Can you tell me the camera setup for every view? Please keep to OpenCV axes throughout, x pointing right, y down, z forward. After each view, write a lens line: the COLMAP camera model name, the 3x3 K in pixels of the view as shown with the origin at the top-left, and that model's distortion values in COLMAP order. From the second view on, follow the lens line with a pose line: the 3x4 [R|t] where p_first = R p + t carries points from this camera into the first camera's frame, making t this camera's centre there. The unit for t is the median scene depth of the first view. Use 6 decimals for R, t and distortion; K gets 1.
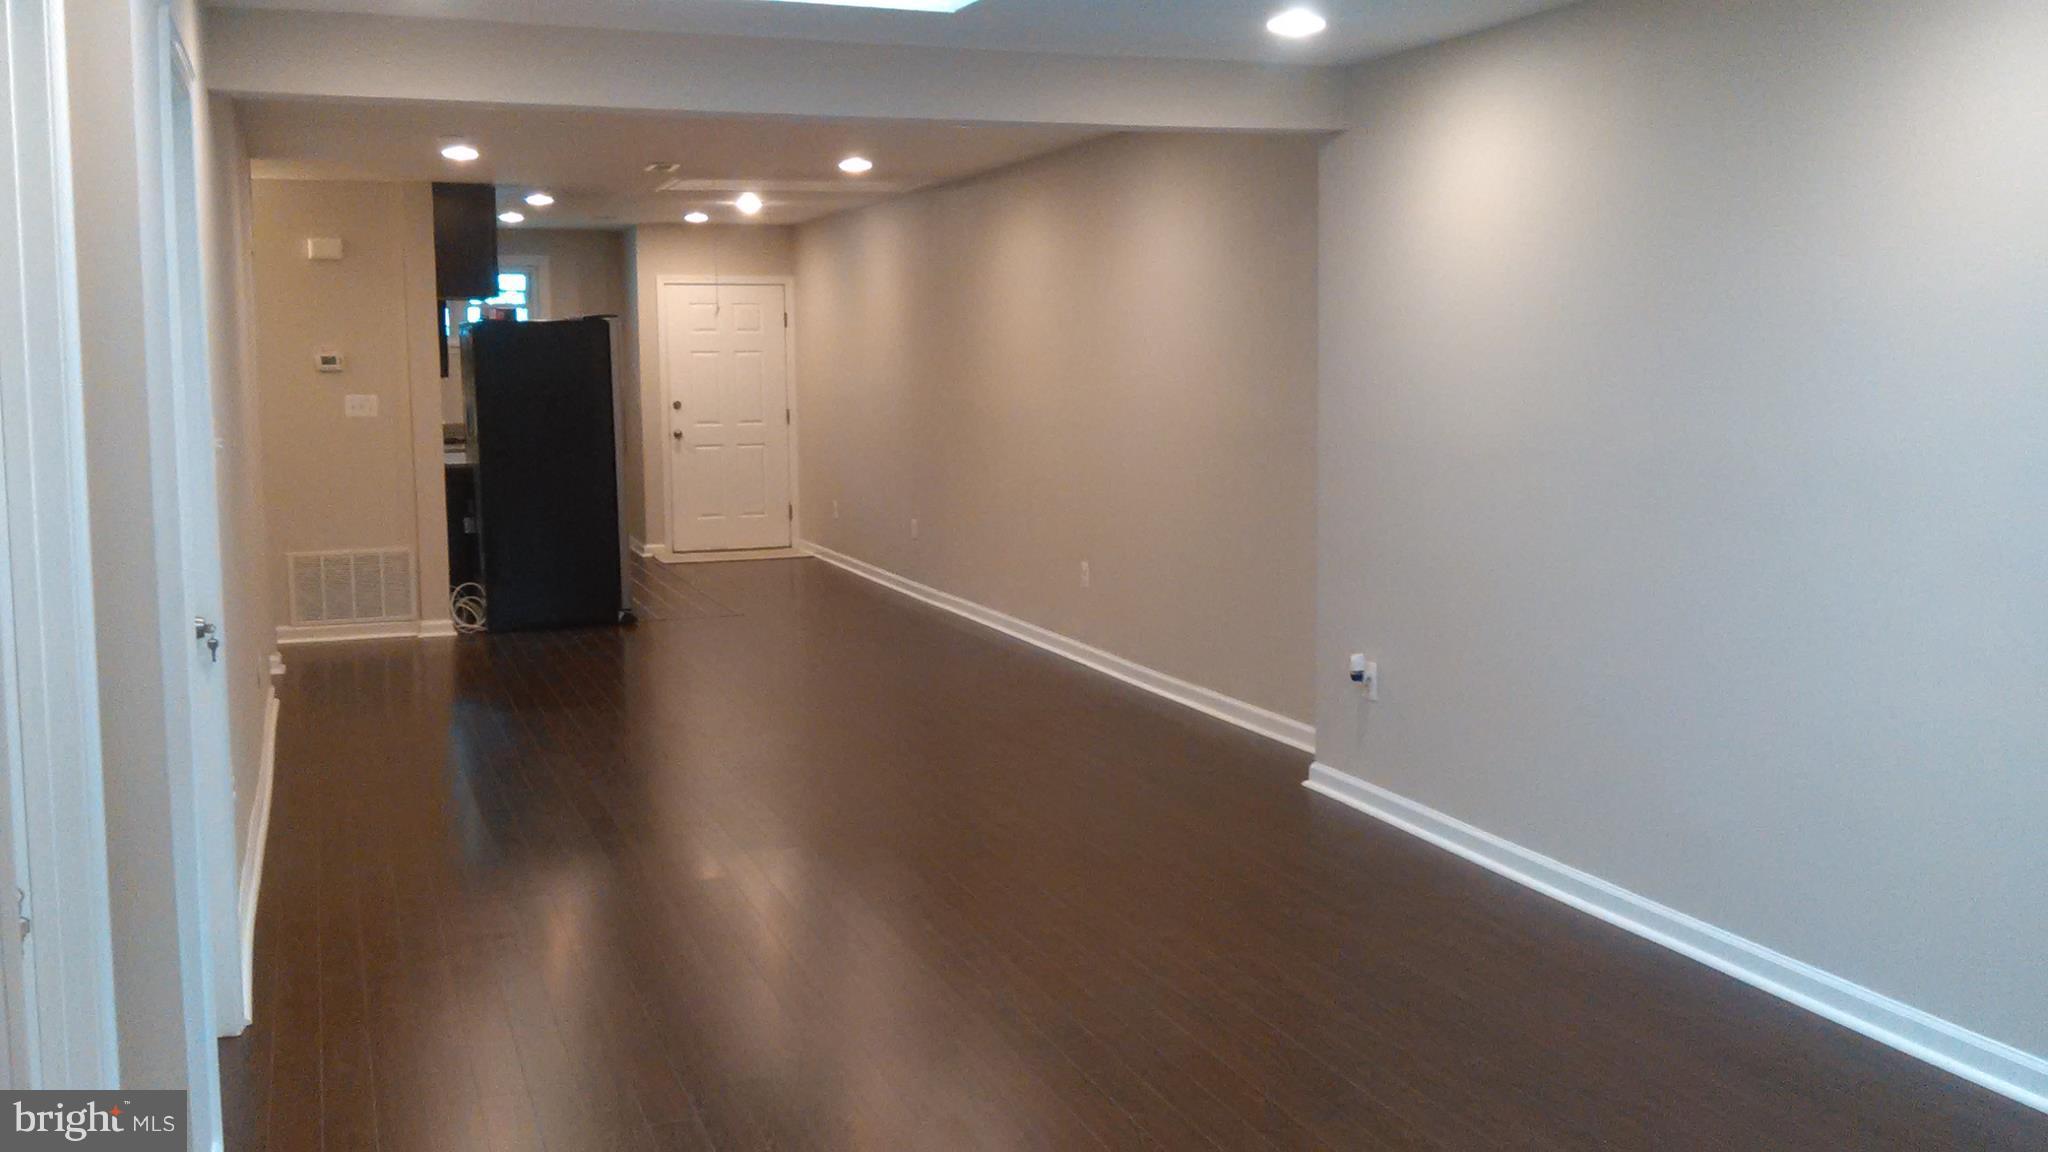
lens RADIAL K [[1983.3, 0, 1022.5], [0, 1983.3, 530.3], [0, 0, 1]] dist [0.079657, -0.179336]
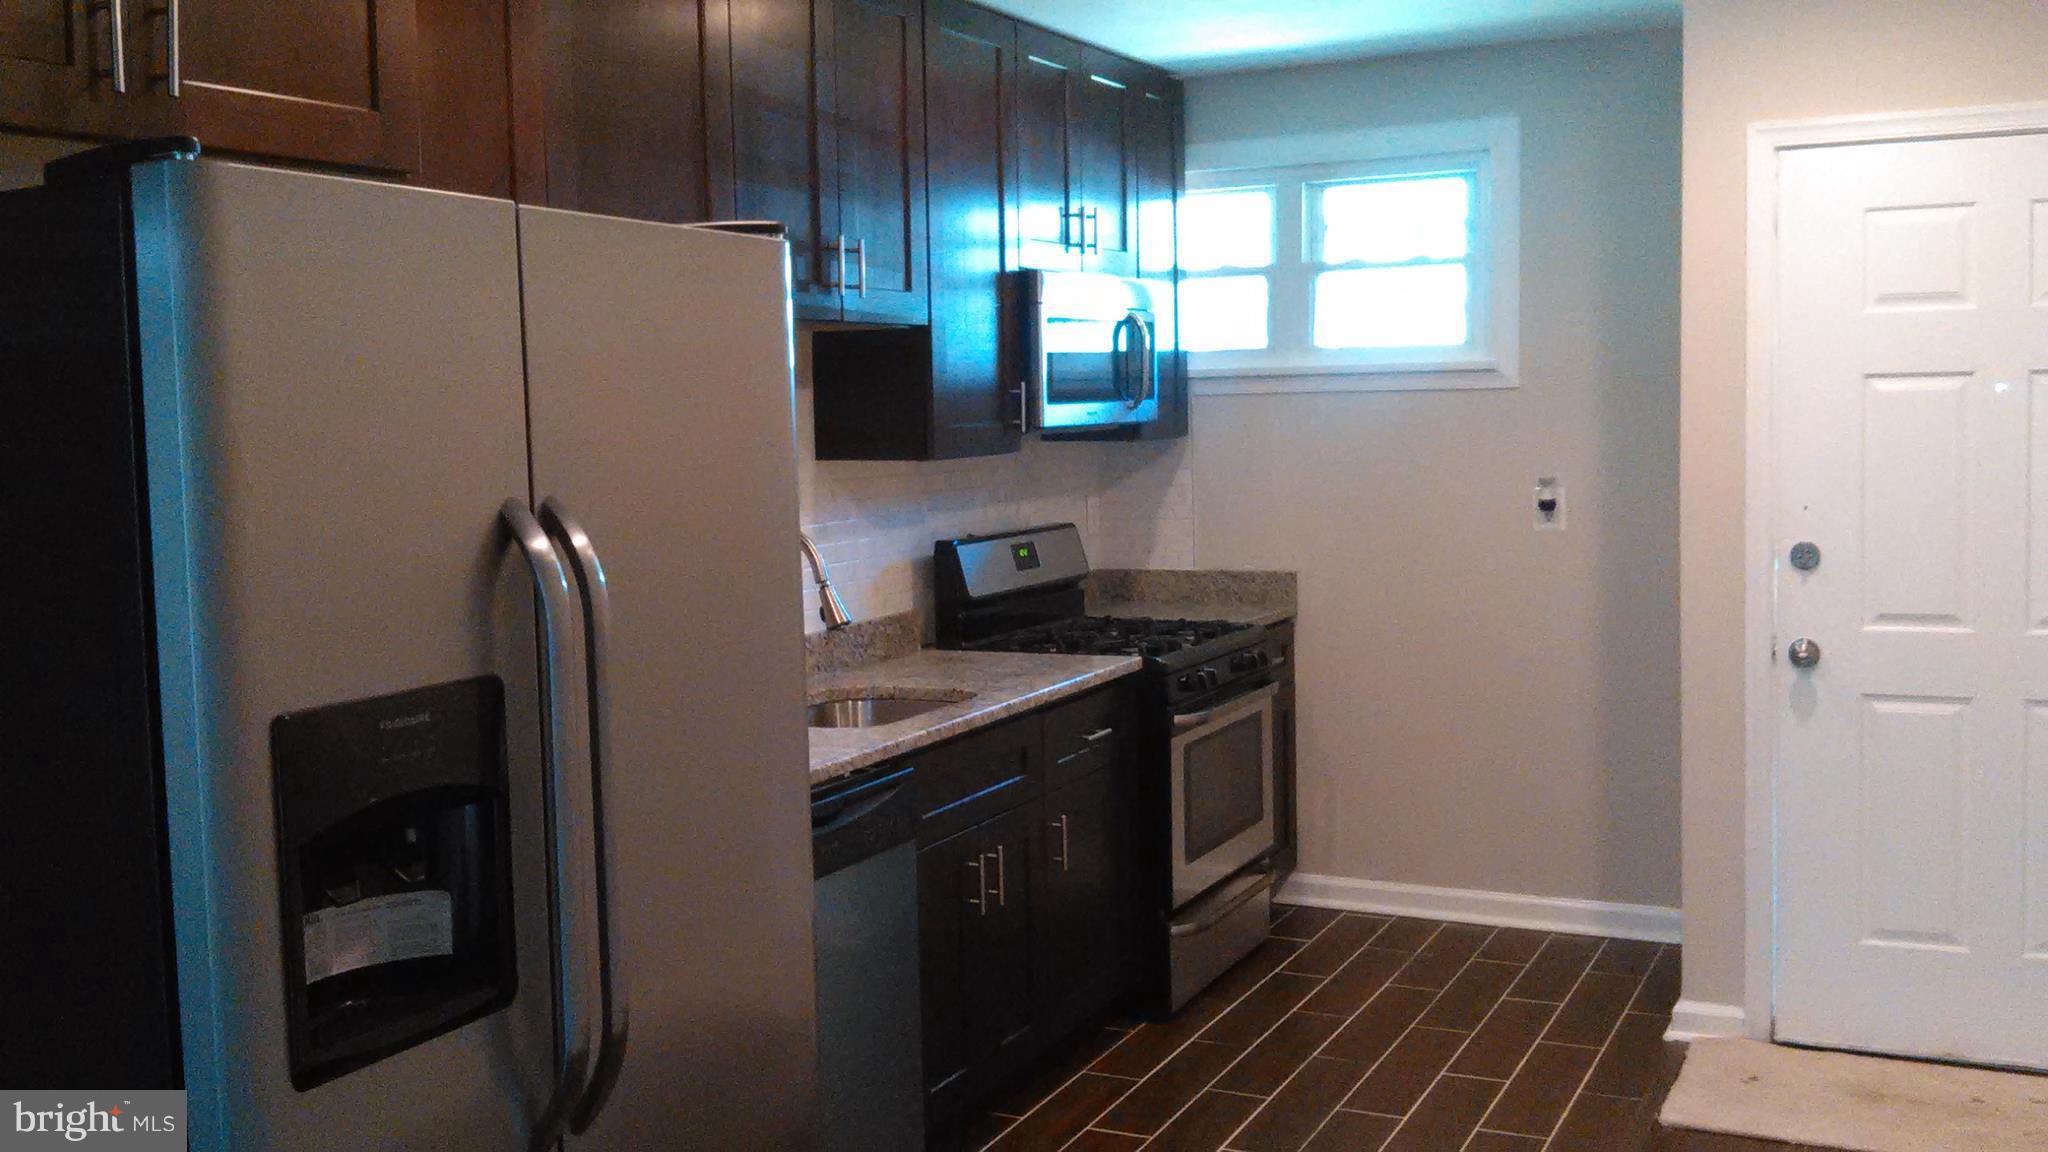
lens RADIAL K [[1941.3, 0, 1020.8], [0, 1941.3, 519.5], [0, 0, 1]] dist [0.078621, -0.157870]
pose [[0.693263, 0.035712, -0.719800, -0.059371], [-0.051509, 0.998673, -0.000062, -0.082661], [0.718842, 0.037119, 0.694182, 0.944975]]
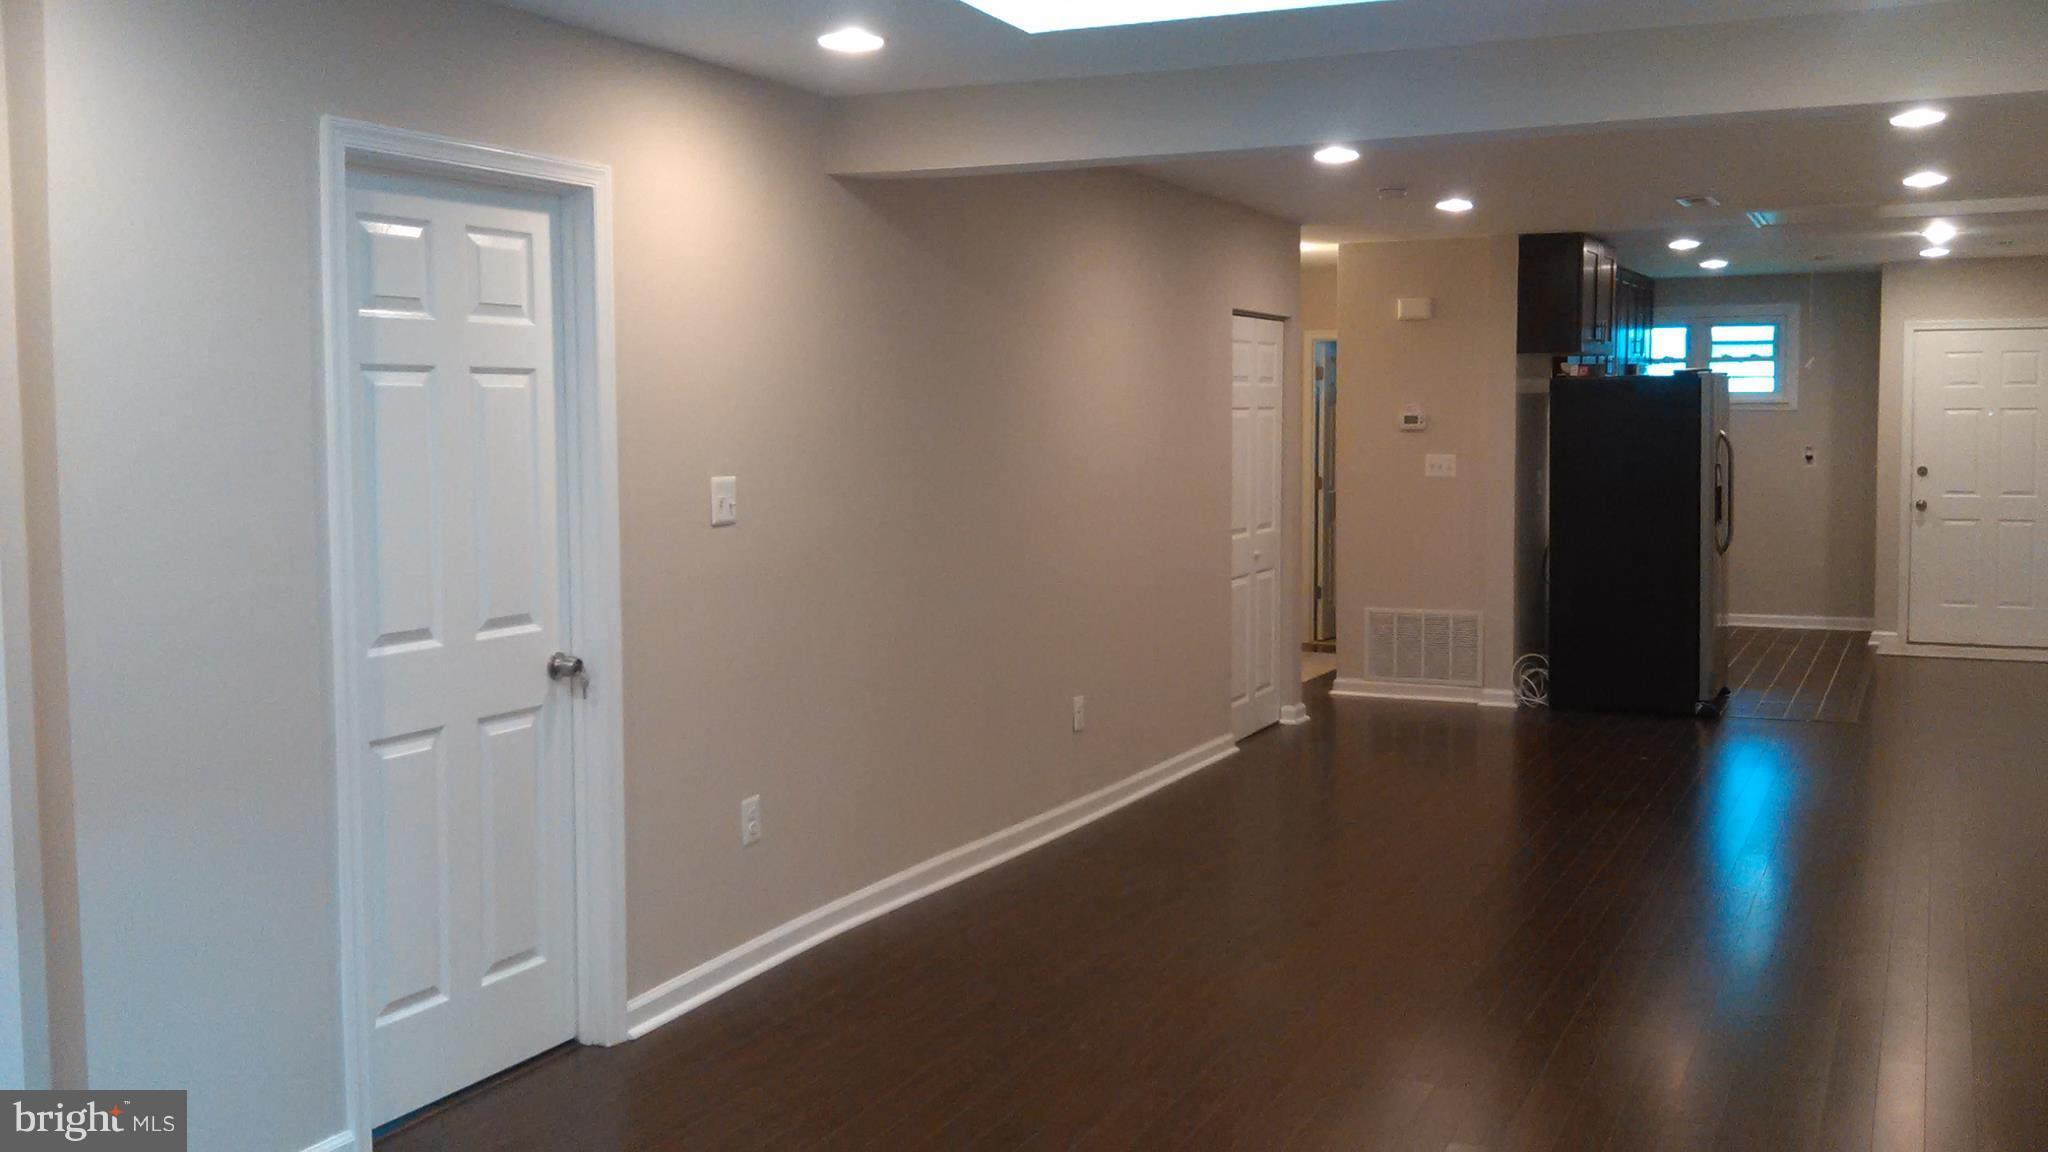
lens RADIAL K [[1941.3, 0, 1020.8], [0, 1941.3, 519.5], [0, 0, 1]] dist [0.078621, -0.157870]
pose [[0.695176, 0.043856, -0.717500, 0.216379], [-0.065585, 0.997844, -0.002553, -0.019146], [0.715841, 0.048832, 0.696554, 0.177339]]
